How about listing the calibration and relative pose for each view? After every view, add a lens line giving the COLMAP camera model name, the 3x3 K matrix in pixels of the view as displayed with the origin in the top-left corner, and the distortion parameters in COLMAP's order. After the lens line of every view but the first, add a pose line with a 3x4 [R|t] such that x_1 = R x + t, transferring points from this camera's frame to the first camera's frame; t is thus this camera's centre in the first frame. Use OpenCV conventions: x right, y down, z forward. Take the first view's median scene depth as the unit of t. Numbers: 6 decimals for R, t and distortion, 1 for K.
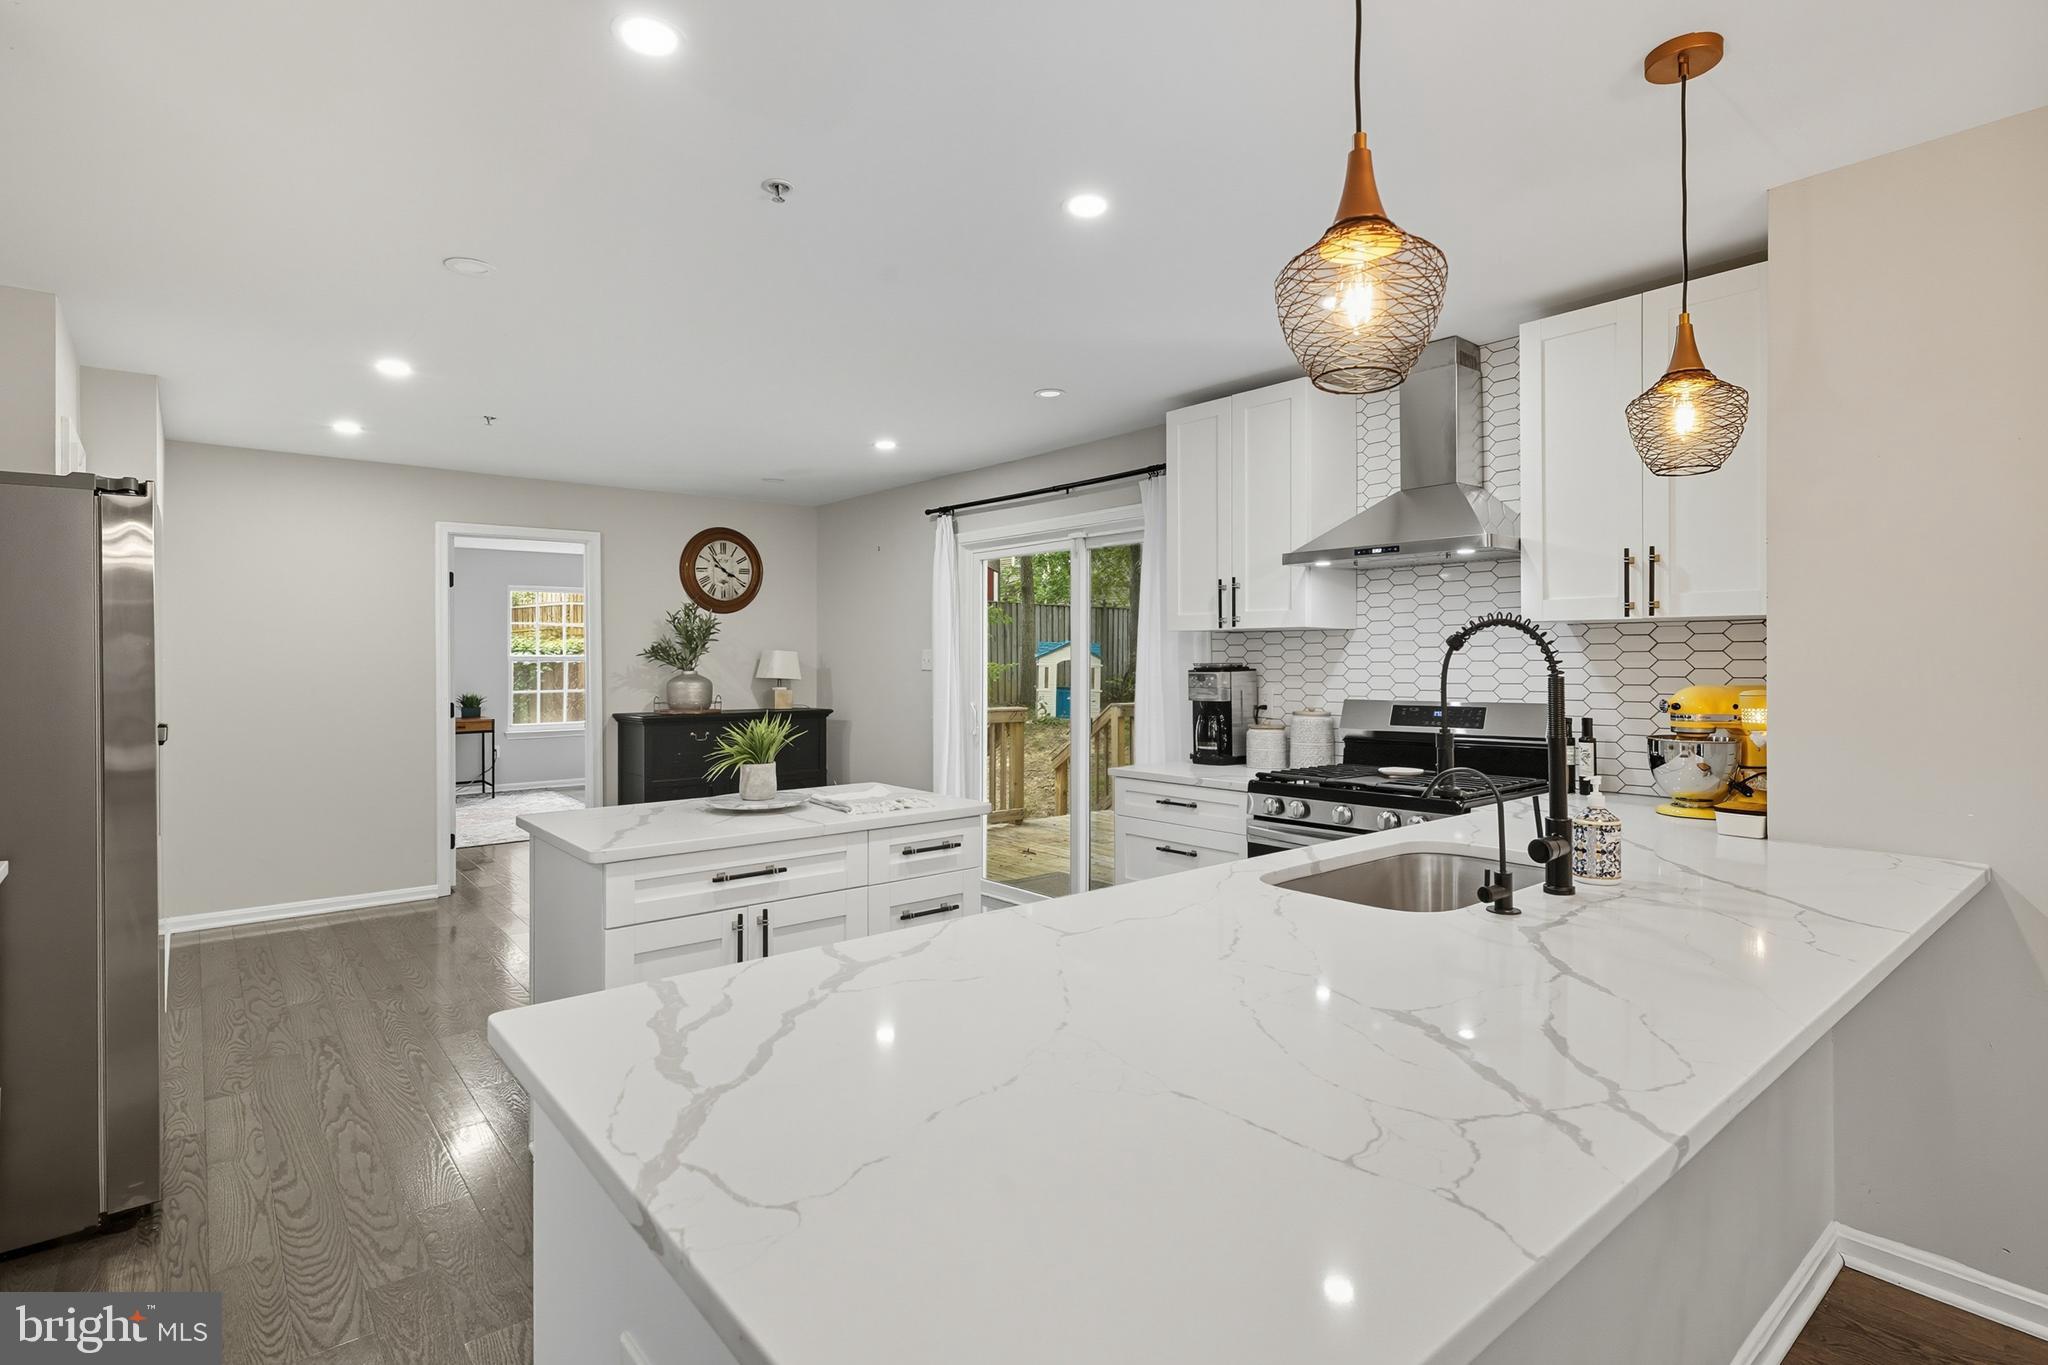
lens RADIAL K [[1004.4, 0, 1007.3], [0, 1004.4, 668.8], [0, 0, 1]] dist [-0.008295, 0.000365]
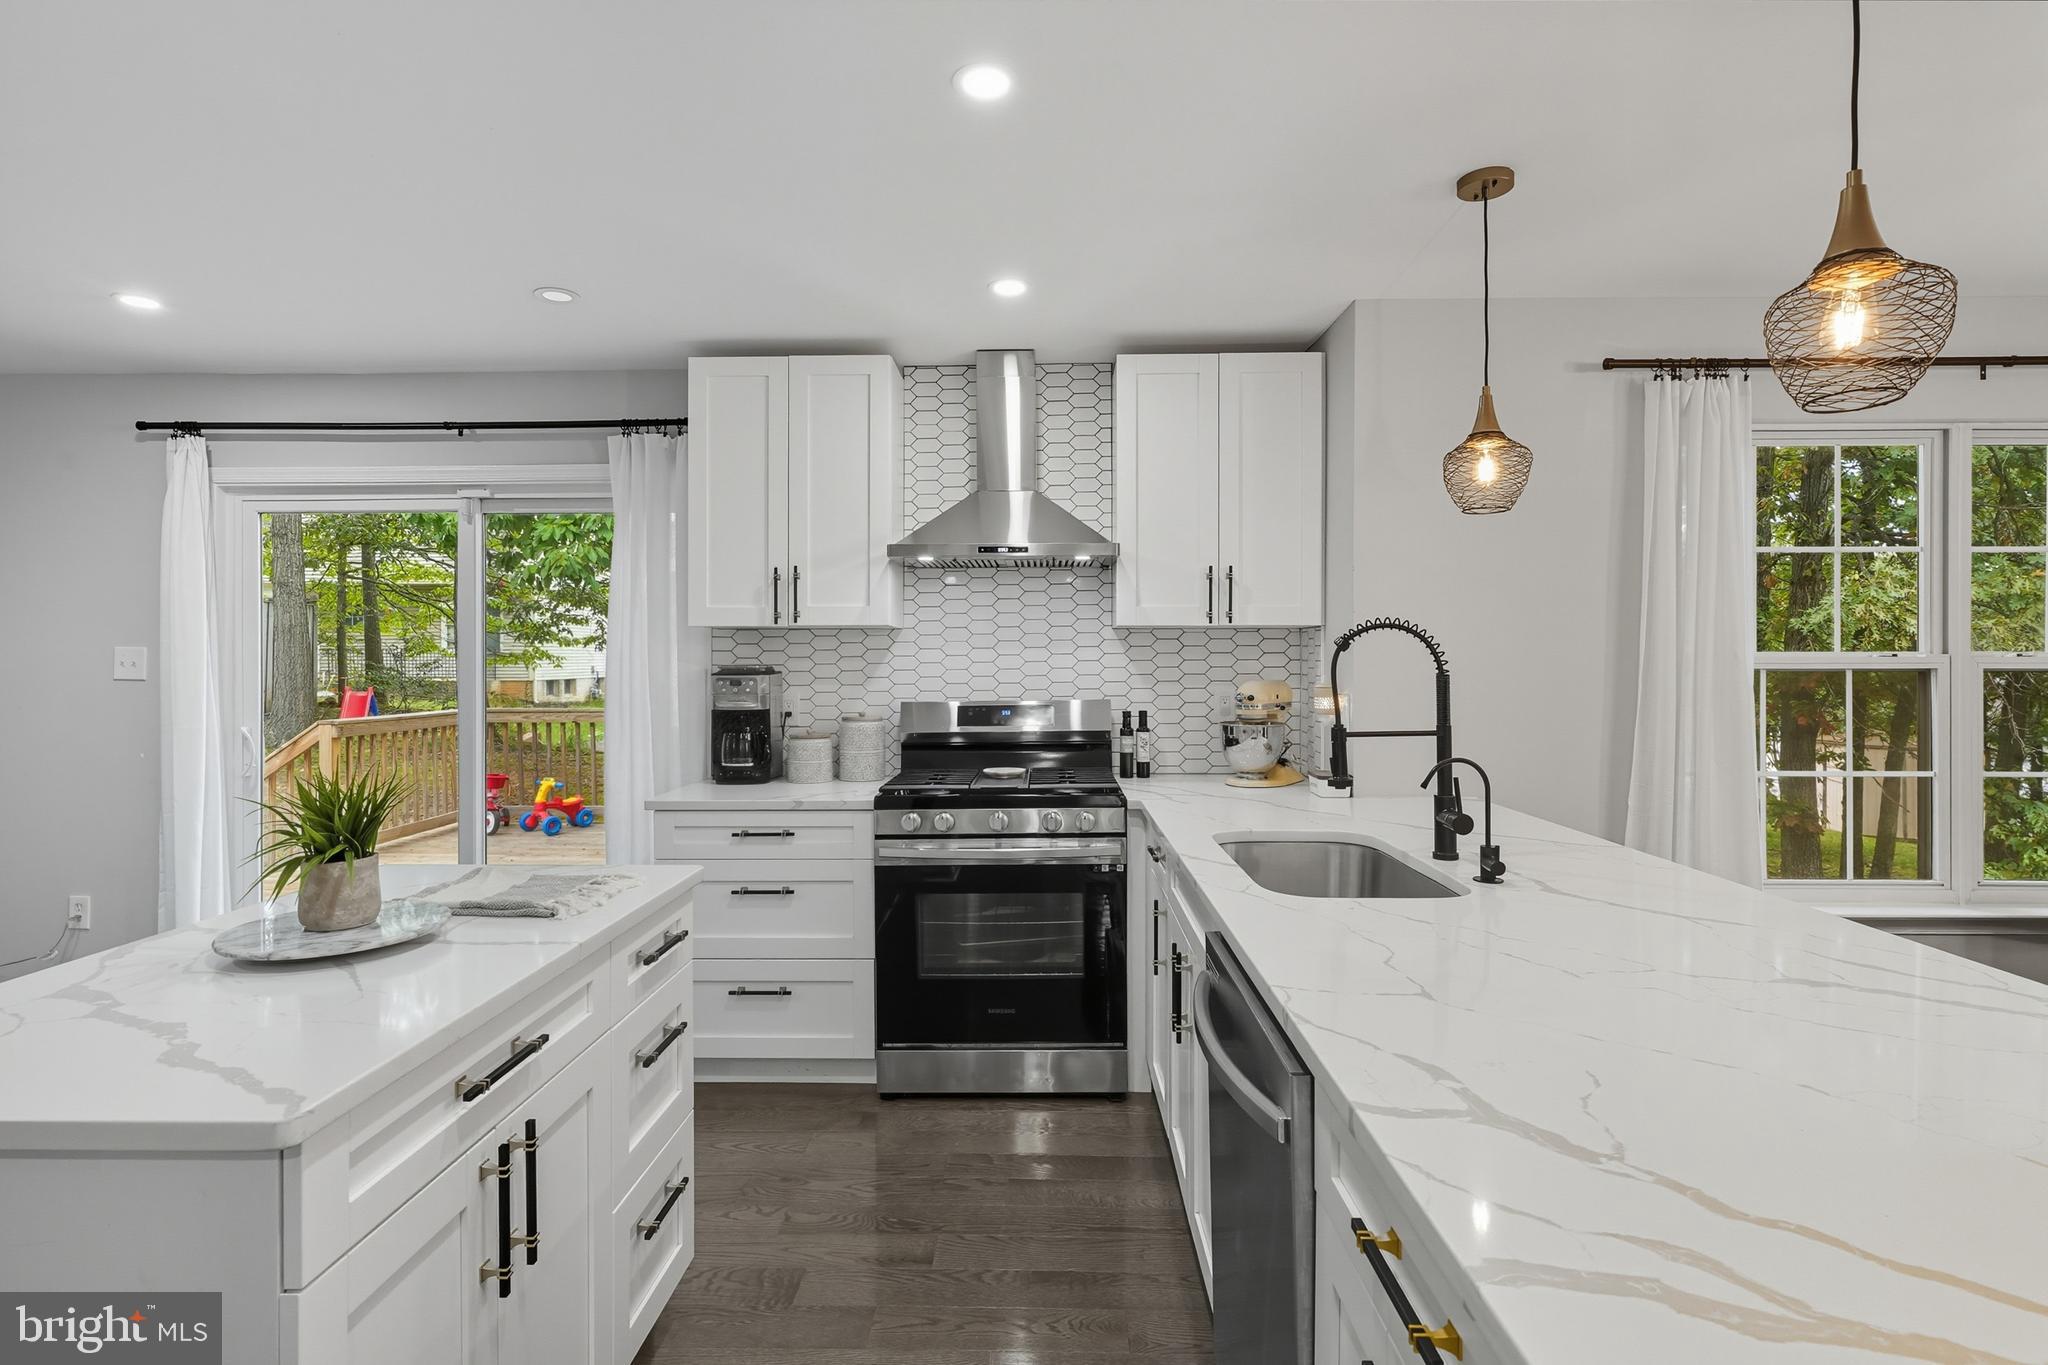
lens RADIAL K [[1004.4, 0, 1012.5], [0, 1004.4, 667.9], [0, 0, 1]] dist [-0.008295, 0.000365]
pose [[0.650687, -0.007813, 0.759306, -0.338919], [0.009014, 0.999956, 0.002565, -0.003653], [-0.759293, 0.005175, 0.650729, 0.315571]]
